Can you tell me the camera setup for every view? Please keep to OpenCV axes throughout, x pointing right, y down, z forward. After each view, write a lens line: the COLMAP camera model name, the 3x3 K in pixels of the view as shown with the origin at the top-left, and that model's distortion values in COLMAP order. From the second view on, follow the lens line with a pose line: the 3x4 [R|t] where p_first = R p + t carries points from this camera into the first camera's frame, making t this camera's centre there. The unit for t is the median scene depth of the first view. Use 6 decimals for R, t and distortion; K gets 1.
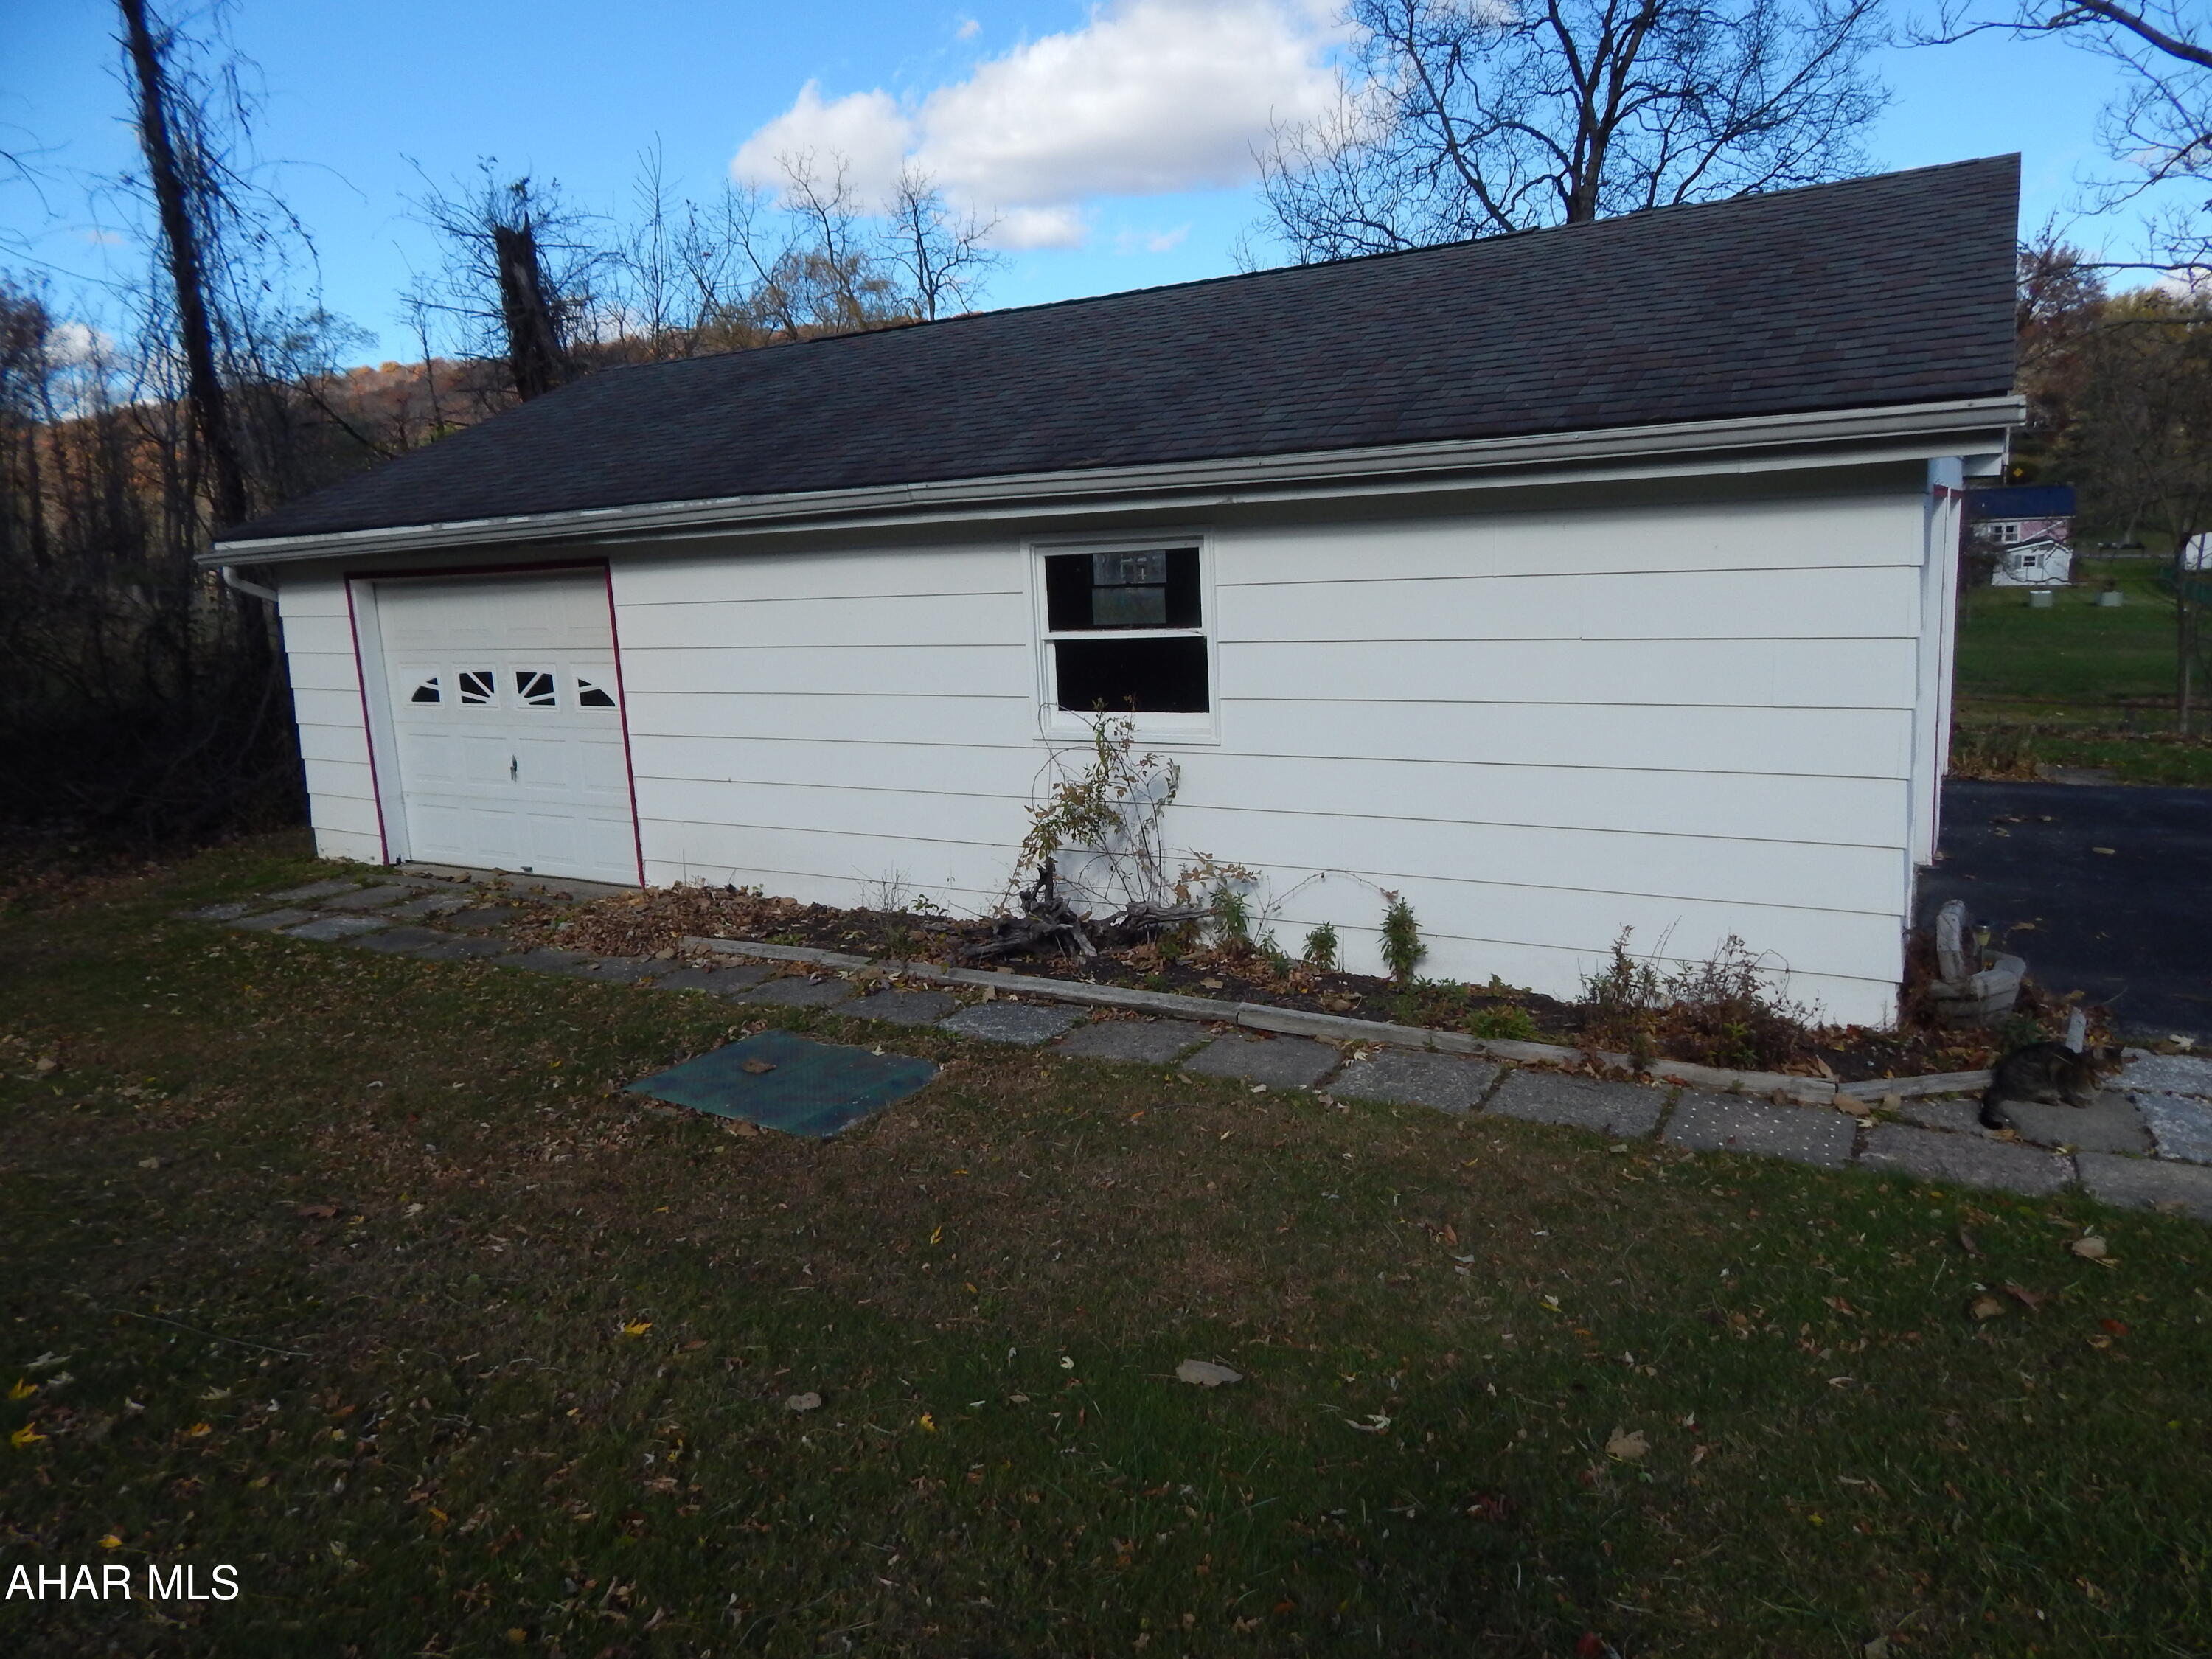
lens RADIAL K [[1459.2, 0, 1112.7], [0, 1459.2, 806.6], [0, 0, 1]] dist [-0.012161, -0.001796]
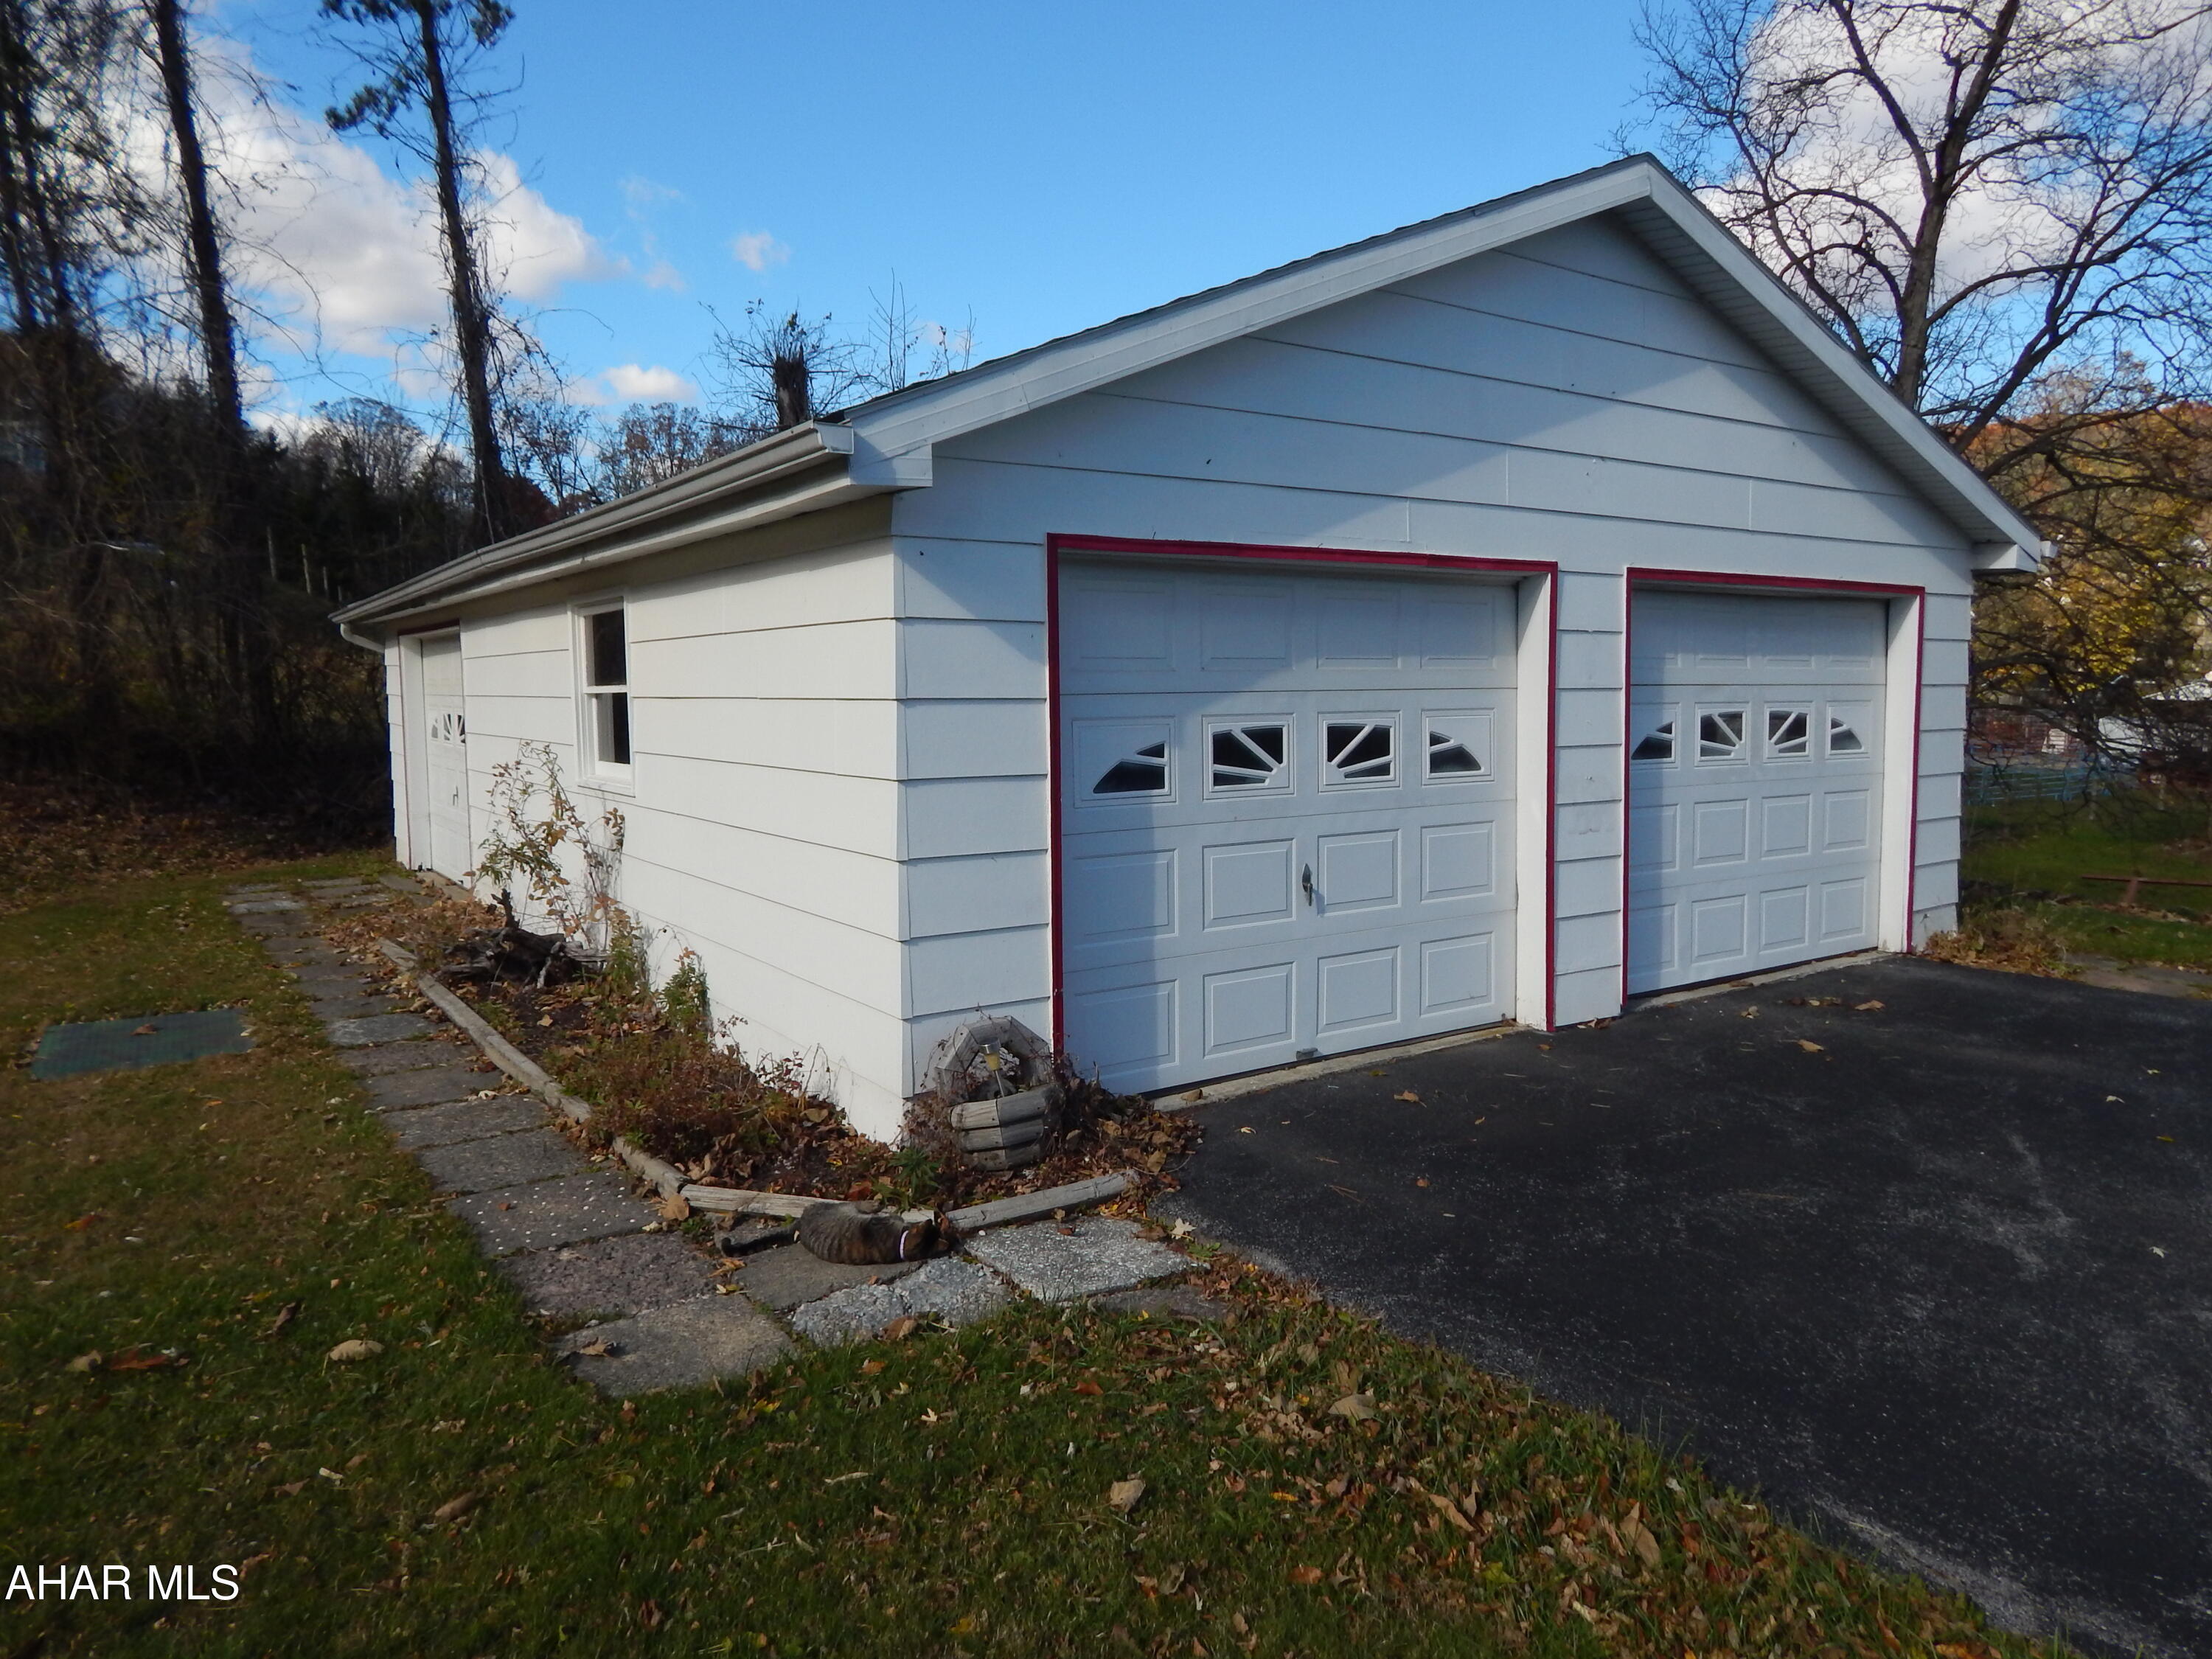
lens RADIAL K [[1454.1, 0, 1101.9], [0, 1454.1, 823.5], [0, 0, 1]] dist [-0.013306, -0.007217]
pose [[0.902936, 0.082127, -0.421854, 0.530543], [-0.109874, 0.993064, -0.041842, -0.011480], [0.415492, 0.084131, 0.905698, 0.133938]]
